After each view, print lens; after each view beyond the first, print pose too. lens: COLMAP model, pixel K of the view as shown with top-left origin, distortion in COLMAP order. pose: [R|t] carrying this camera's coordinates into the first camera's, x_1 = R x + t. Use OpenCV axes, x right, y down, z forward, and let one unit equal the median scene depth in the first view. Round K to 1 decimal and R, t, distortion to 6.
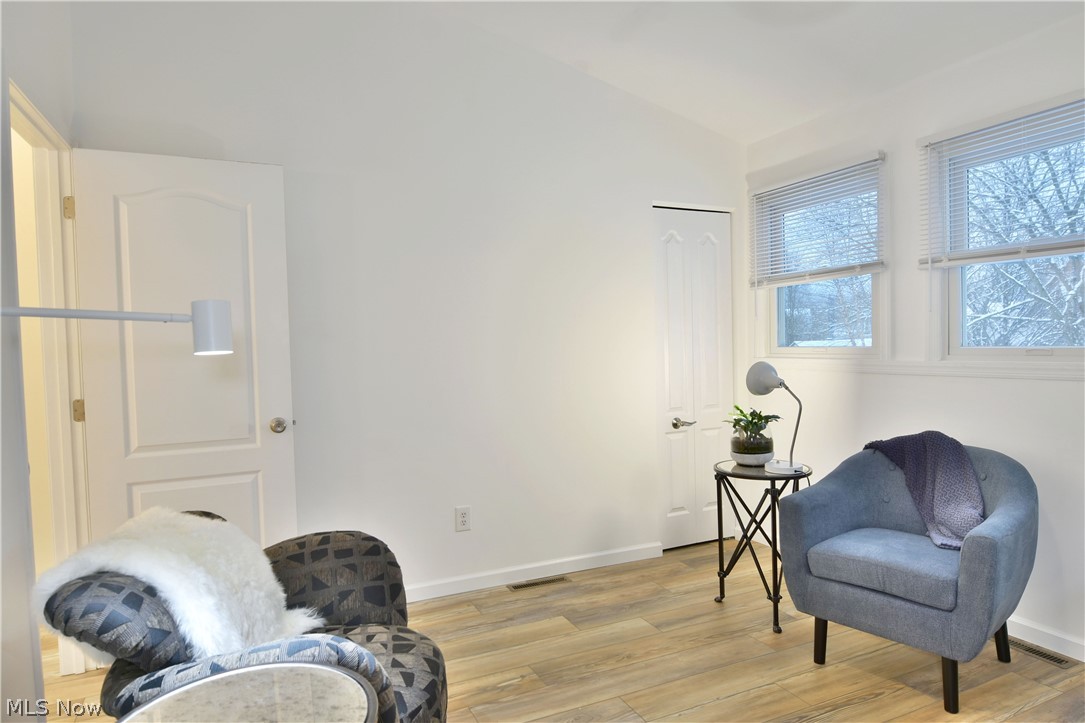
lens RADIAL K [[653.9, 0, 543.6], [0, 653.9, 361.6], [0, 0, 1]] dist [-0.001552, -0.013545]
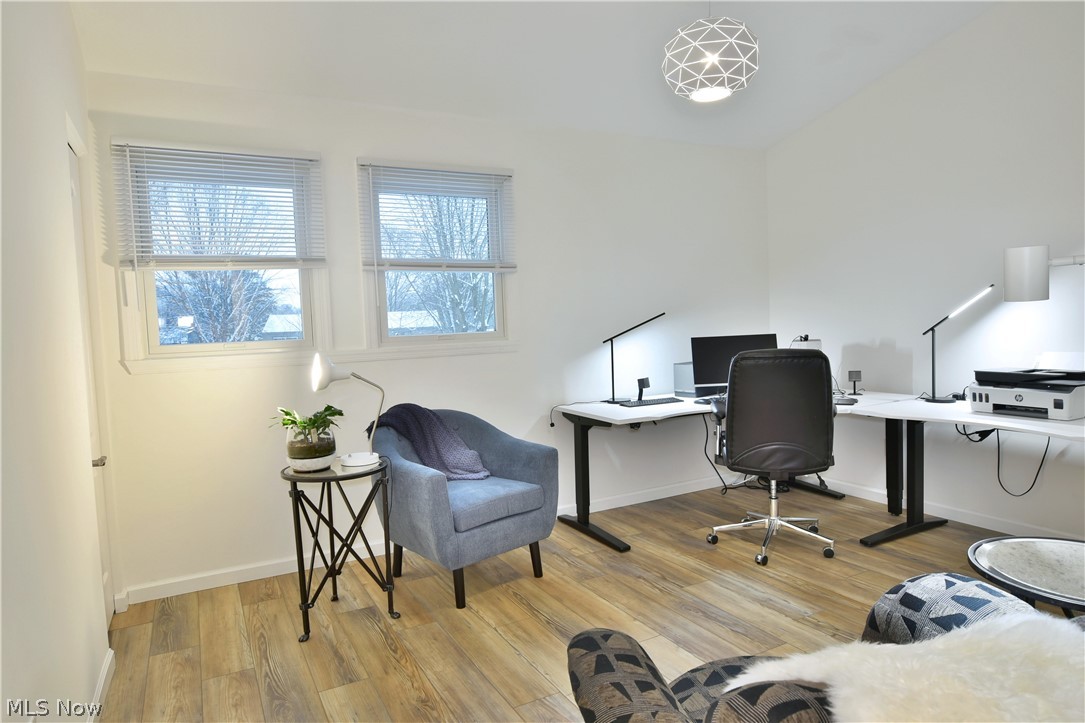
lens RADIAL K [[658.1, 0, 542.4], [0, 658.1, 363.2], [0, 0, 1]] dist [-0.008339, -0.006077]
pose [[-0.060971, -0.039401, 0.997362, -0.661962], [0.064061, 0.997006, 0.043303, -0.007458], [-0.996082, 0.066532, -0.058264, 0.818275]]
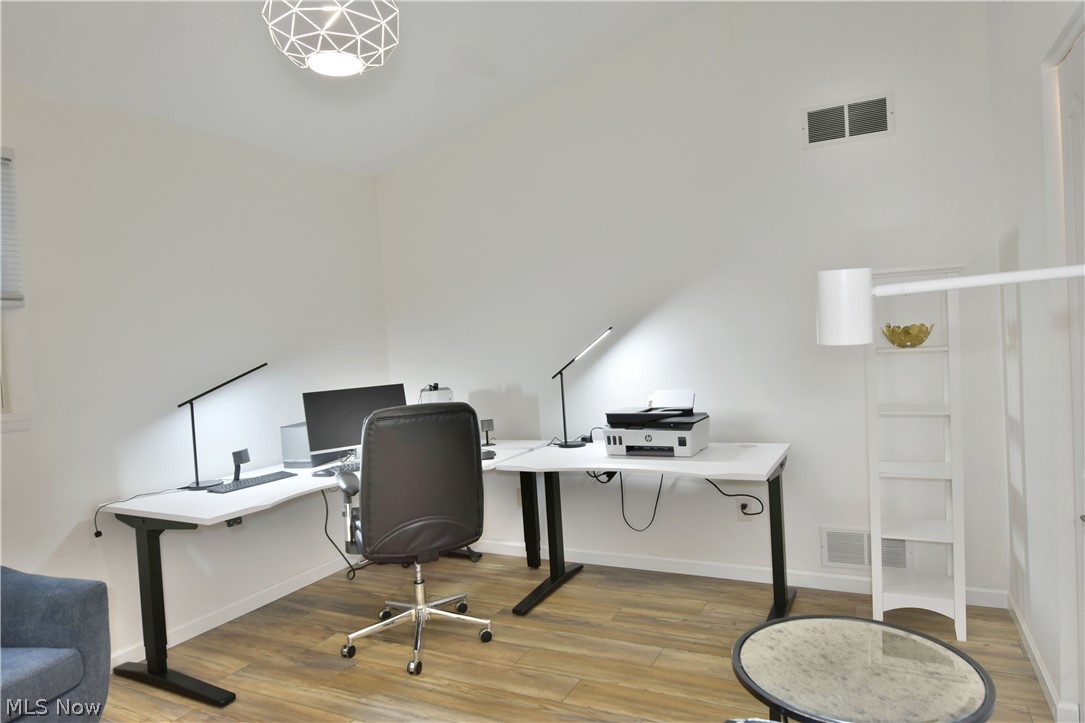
lens RADIAL K [[658.1, 0, 542.4], [0, 658.1, 363.2], [0, 0, 1]] dist [-0.008339, -0.006077]
pose [[-0.615367, 0.038266, 0.787311, -0.426427], [0.094557, 0.995192, 0.025537, -0.020898], [-0.782549, 0.090160, -0.616026, 0.784280]]
